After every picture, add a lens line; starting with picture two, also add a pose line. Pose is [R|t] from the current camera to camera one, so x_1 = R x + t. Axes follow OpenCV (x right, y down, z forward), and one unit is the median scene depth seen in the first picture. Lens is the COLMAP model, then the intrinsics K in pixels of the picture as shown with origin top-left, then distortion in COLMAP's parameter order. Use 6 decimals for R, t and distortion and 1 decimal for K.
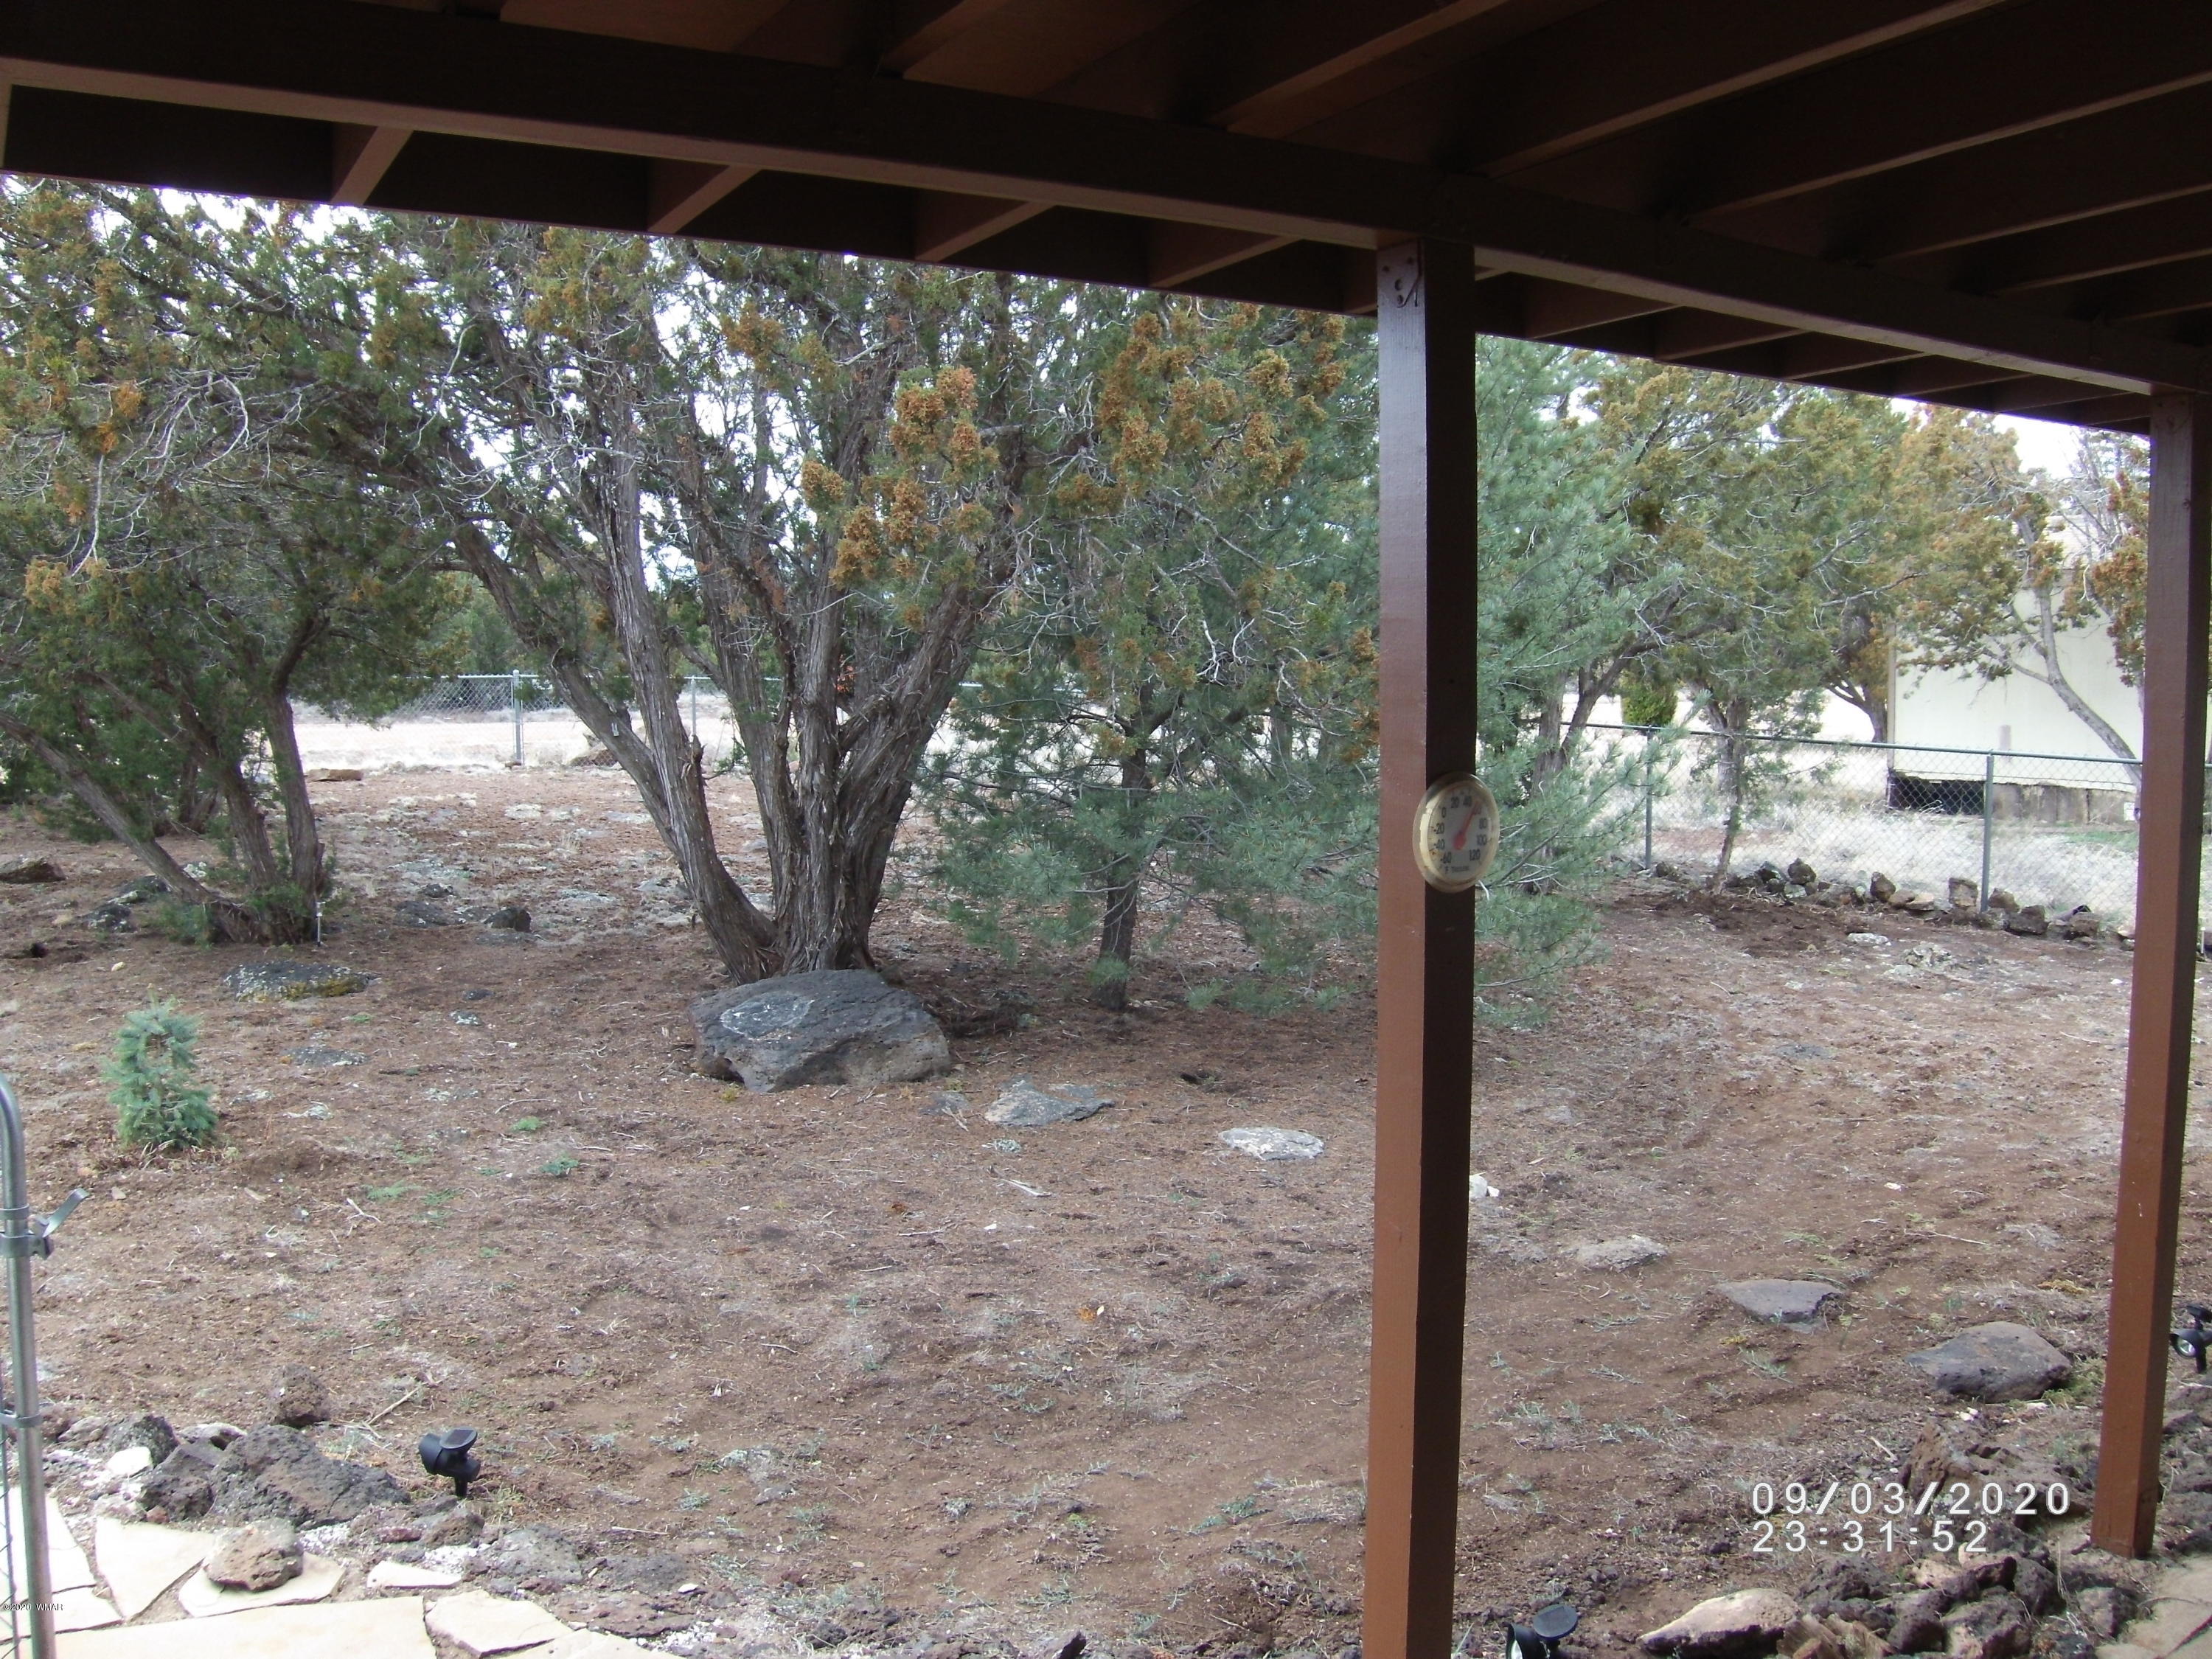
lens RADIAL K [[1838.1, 0, 1091.0], [0, 1838.1, 820.6], [0, 0, 1]] dist [-0.179426, 0.093950]
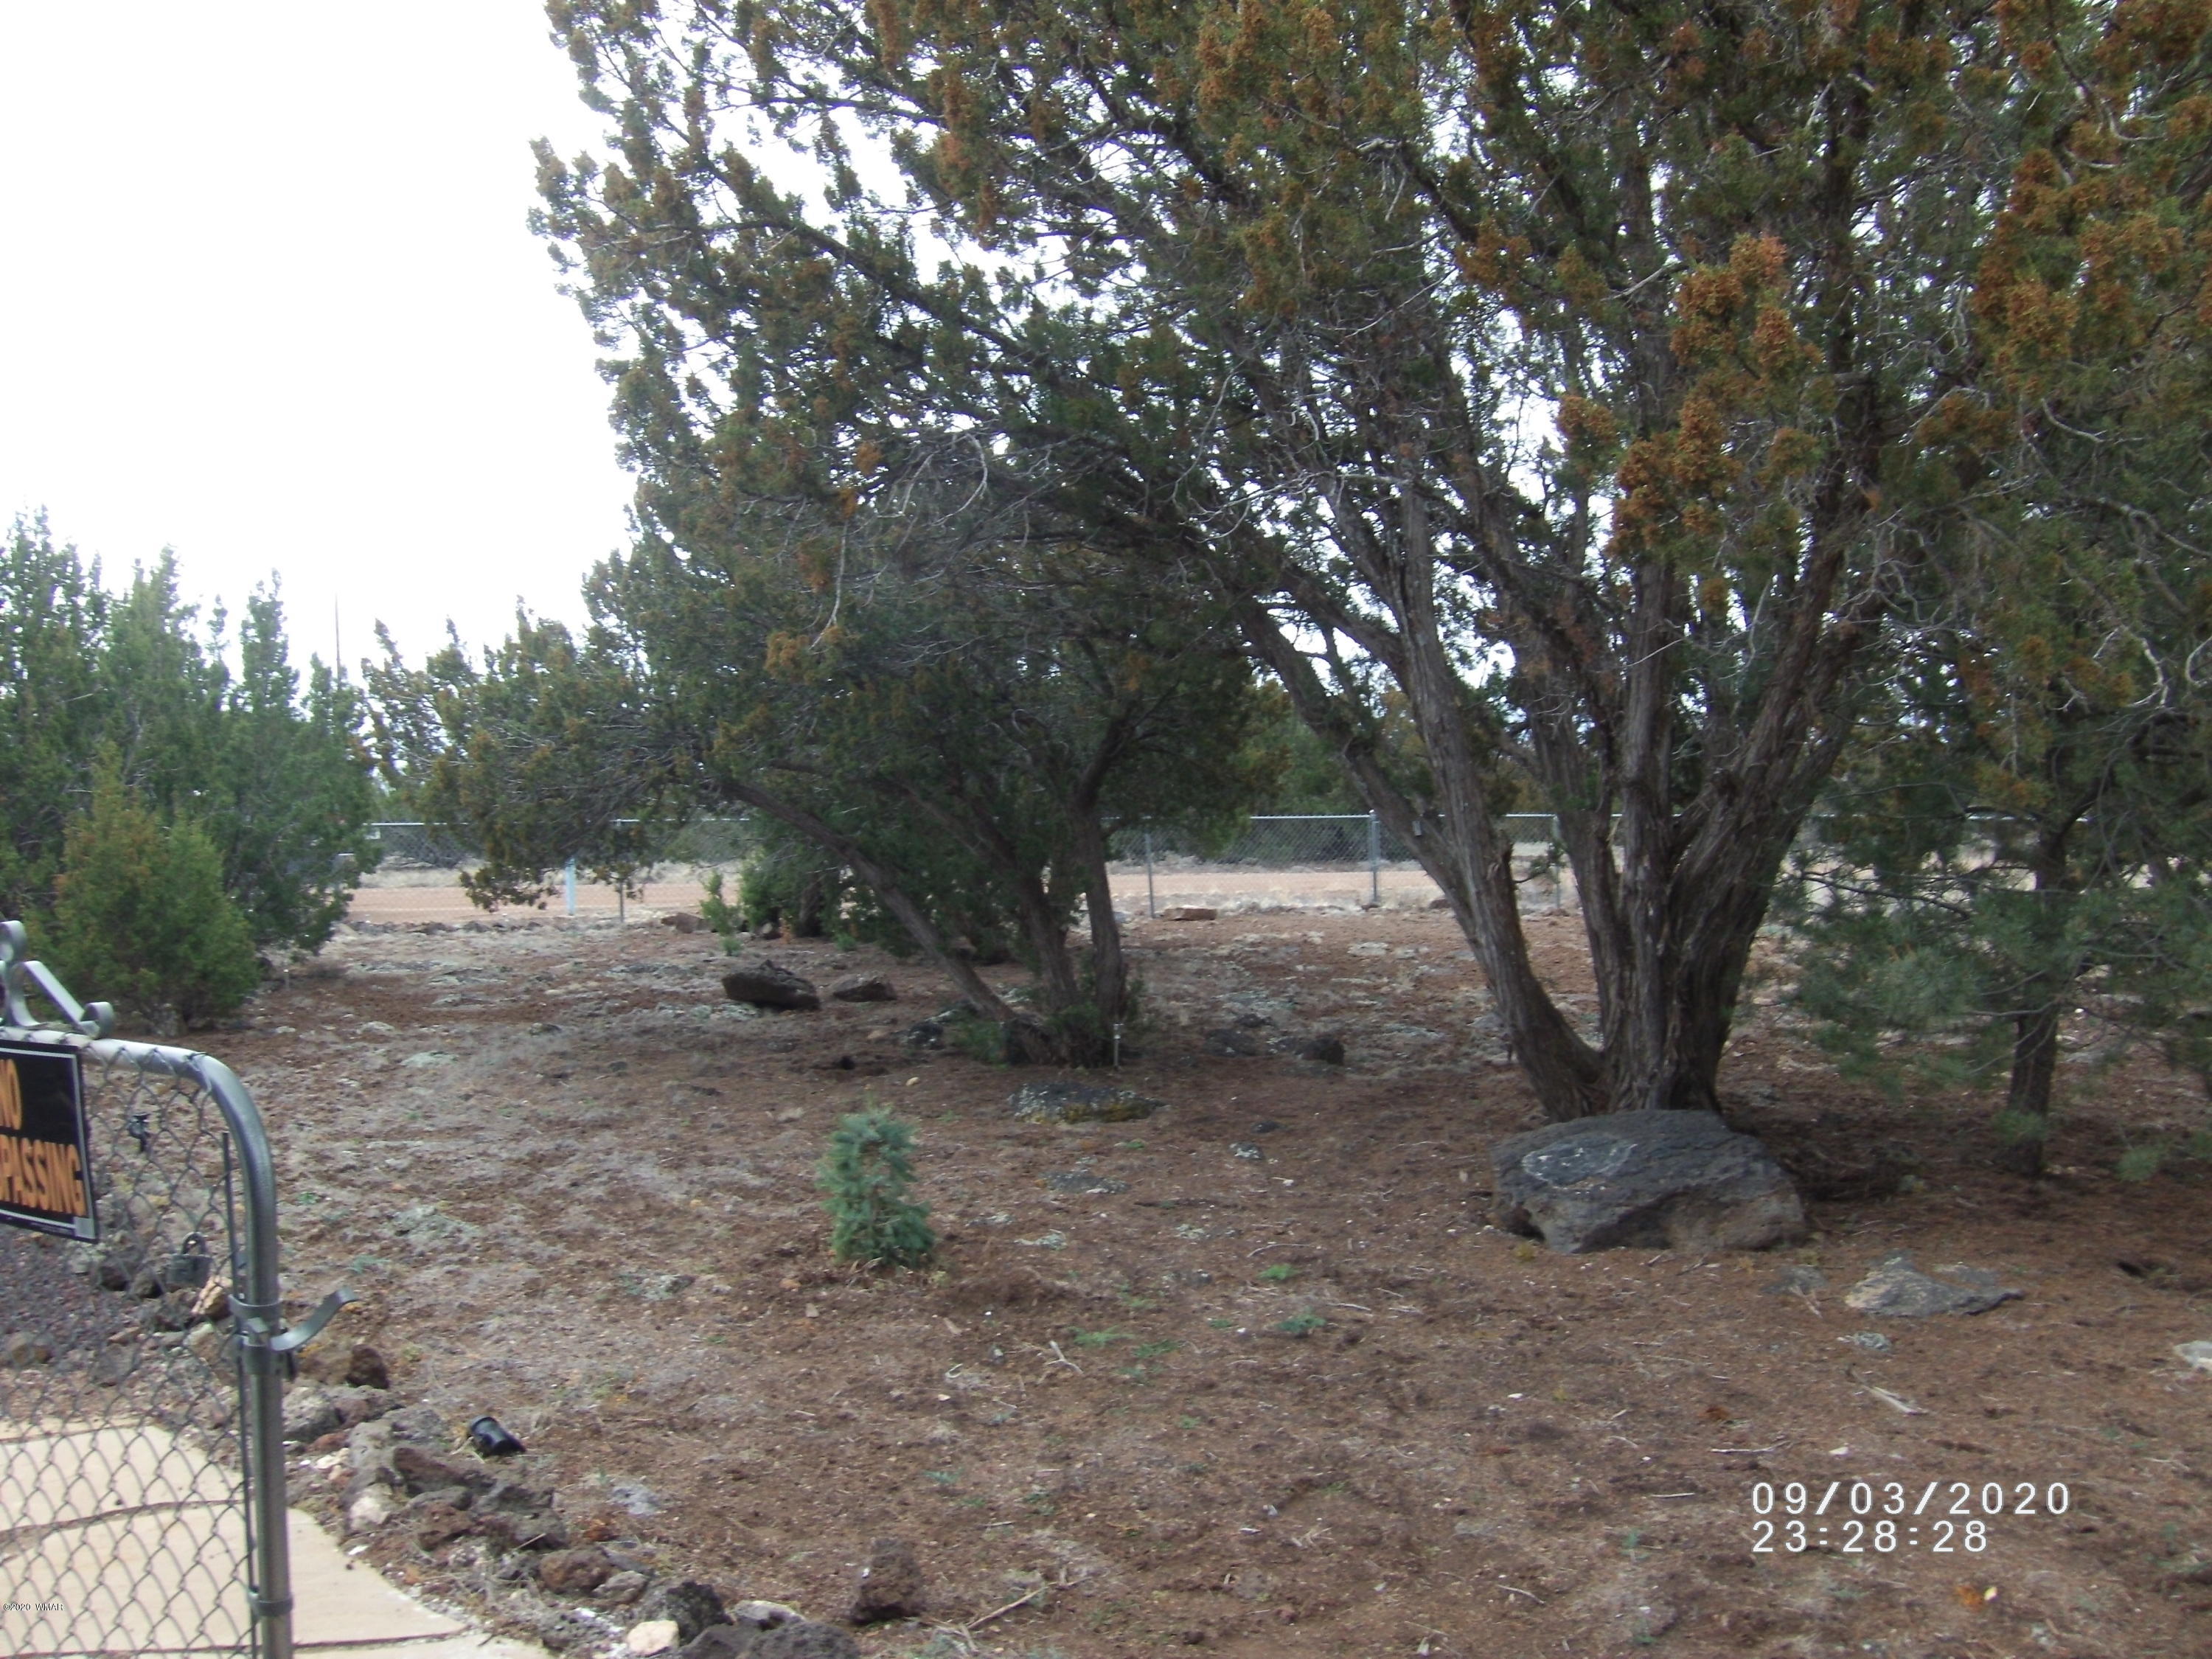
lens RADIAL K [[1838.1, 0, 1091.0], [0, 1838.1, 820.6], [0, 0, 1]] dist [-0.179426, 0.093950]
pose [[0.887357, -0.019019, -0.460691, 0.006996], [-0.022593, 0.996155, -0.084642, 0.033134], [0.460529, 0.085517, 0.883516, 0.195595]]
